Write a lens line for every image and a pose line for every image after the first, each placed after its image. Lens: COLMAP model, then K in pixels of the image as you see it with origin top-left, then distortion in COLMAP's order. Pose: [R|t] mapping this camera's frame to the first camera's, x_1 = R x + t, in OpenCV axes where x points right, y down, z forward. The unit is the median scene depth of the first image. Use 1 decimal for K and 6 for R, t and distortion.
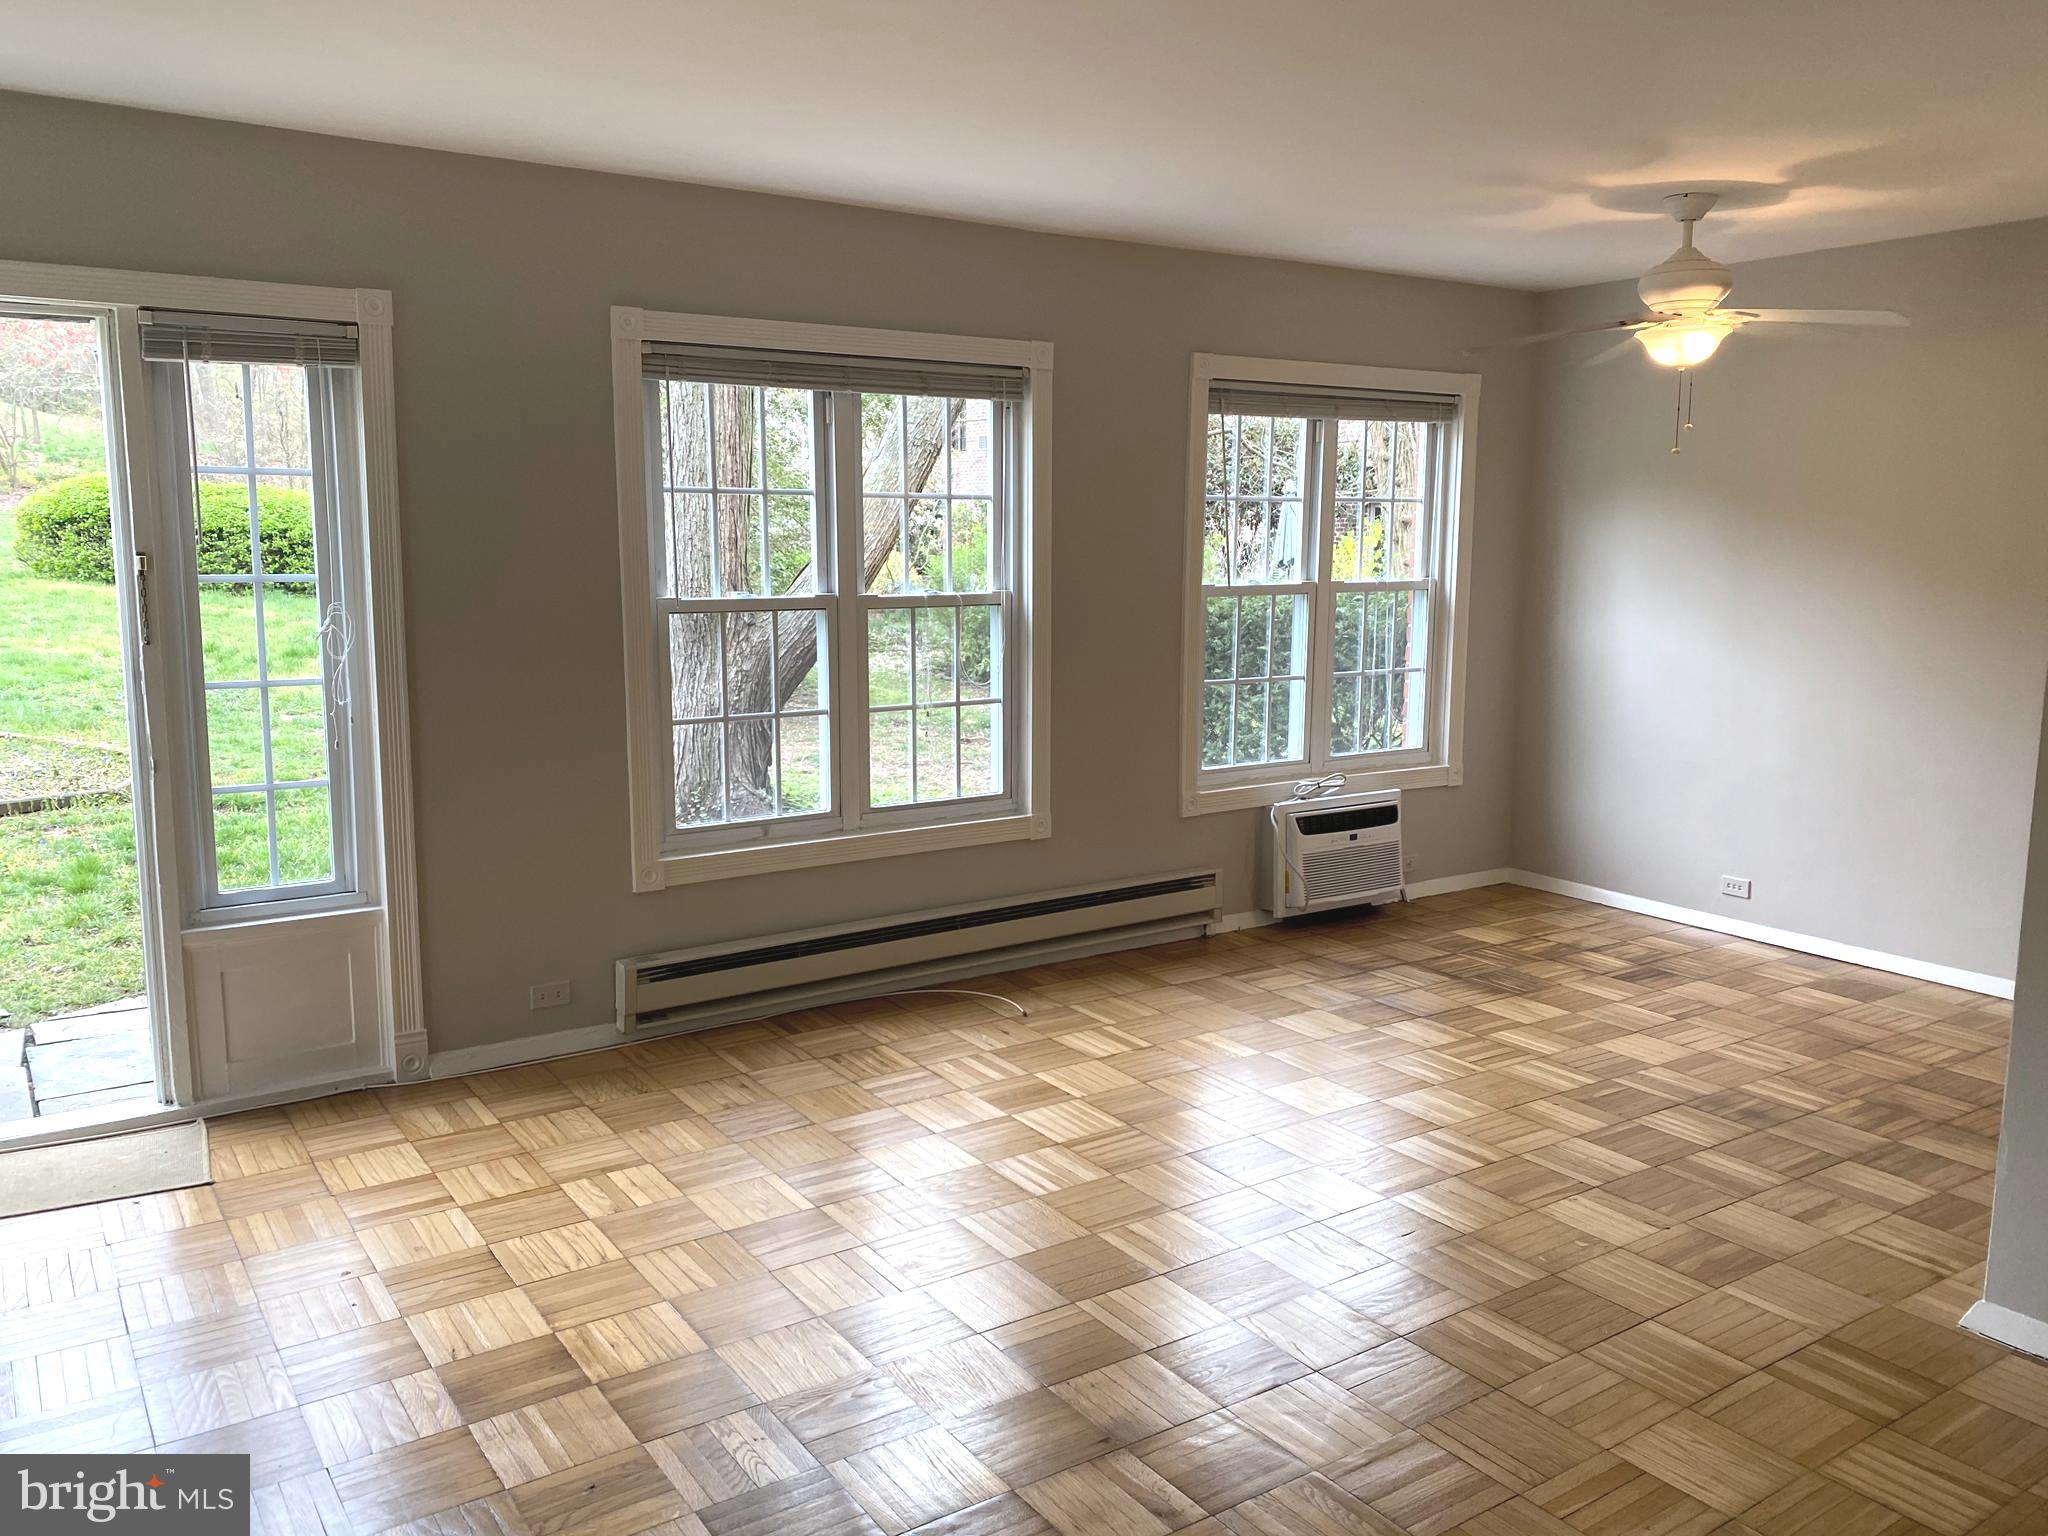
lens RADIAL K [[1556.5, 0, 1024.9], [0, 1556.5, 749.2], [0, 0, 1]] dist [0.075855, -0.138843]
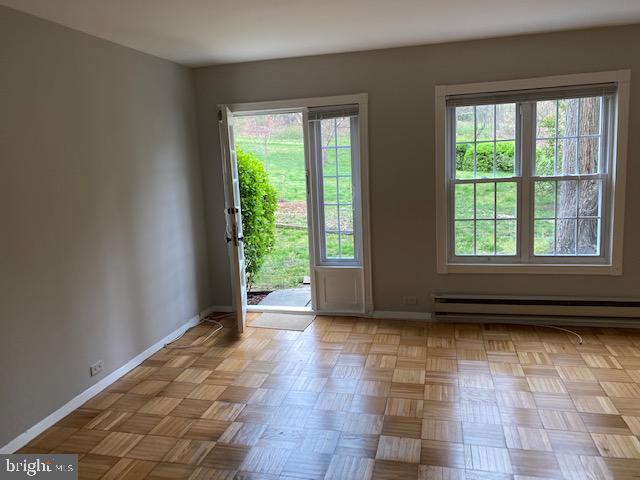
lens RADIAL K [[486.4, 0, 320.3], [0, 486.4, 234.1], [0, 0, 1]] dist [0.075855, -0.138843]
pose [[0.659954, 0.074743, -0.747579, 0.325665], [-0.055392, 0.997172, 0.050798, -0.023924], [0.749261, 0.007886, 0.662228, 0.178372]]
